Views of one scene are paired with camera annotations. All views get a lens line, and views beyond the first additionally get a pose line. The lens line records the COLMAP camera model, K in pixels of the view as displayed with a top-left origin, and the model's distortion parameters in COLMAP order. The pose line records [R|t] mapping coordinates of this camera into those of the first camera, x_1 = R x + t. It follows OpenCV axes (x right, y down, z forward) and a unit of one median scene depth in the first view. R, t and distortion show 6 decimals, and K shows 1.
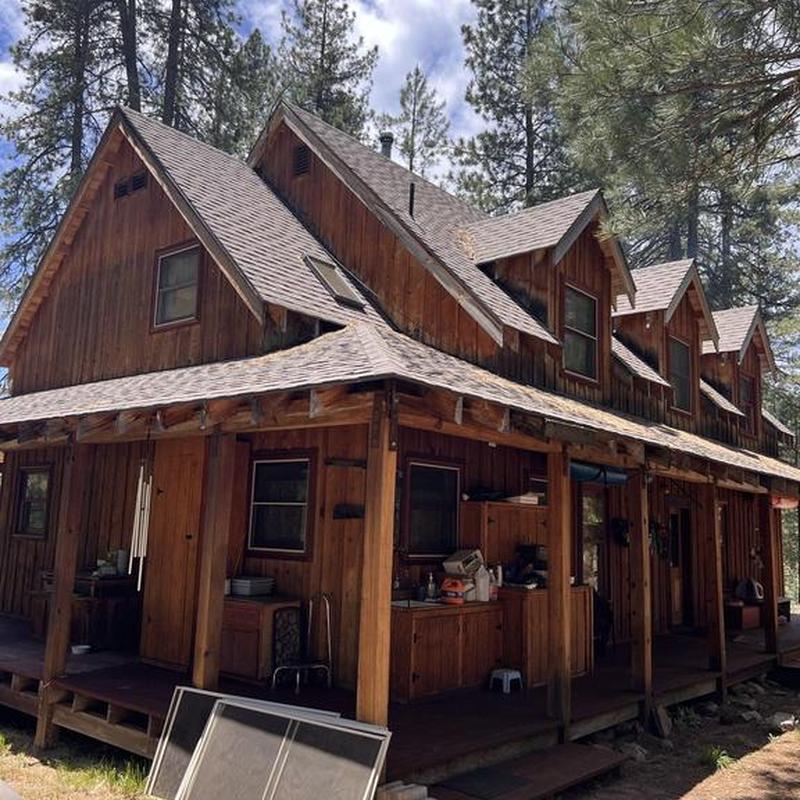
lens RADIAL K [[777.6, 0, 399.9], [0, 777.6, 421.3], [0, 0, 1]] dist [0.072272, -0.002724]
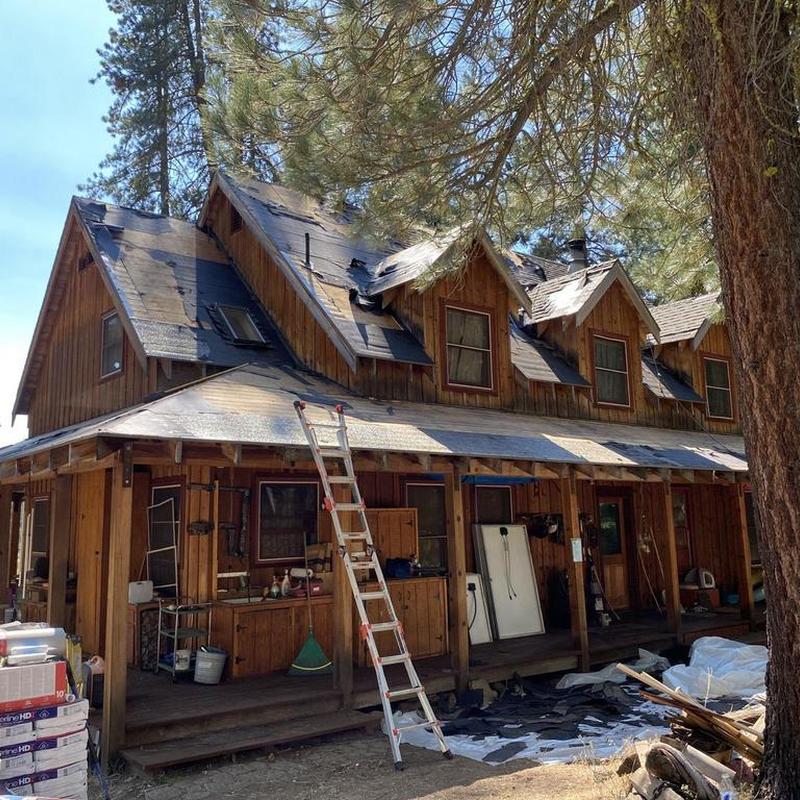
lens RADIAL K [[789.3, 0, 400.0], [0, 789.3, 400.0], [0, 0, 1]] dist [0.074601, -0.003118]
pose [[0.982198, -0.079849, -0.170034, 0.343502], [0.076813, 0.996748, -0.024370, -0.020408], [0.171427, 0.010875, 0.985137, -0.130585]]
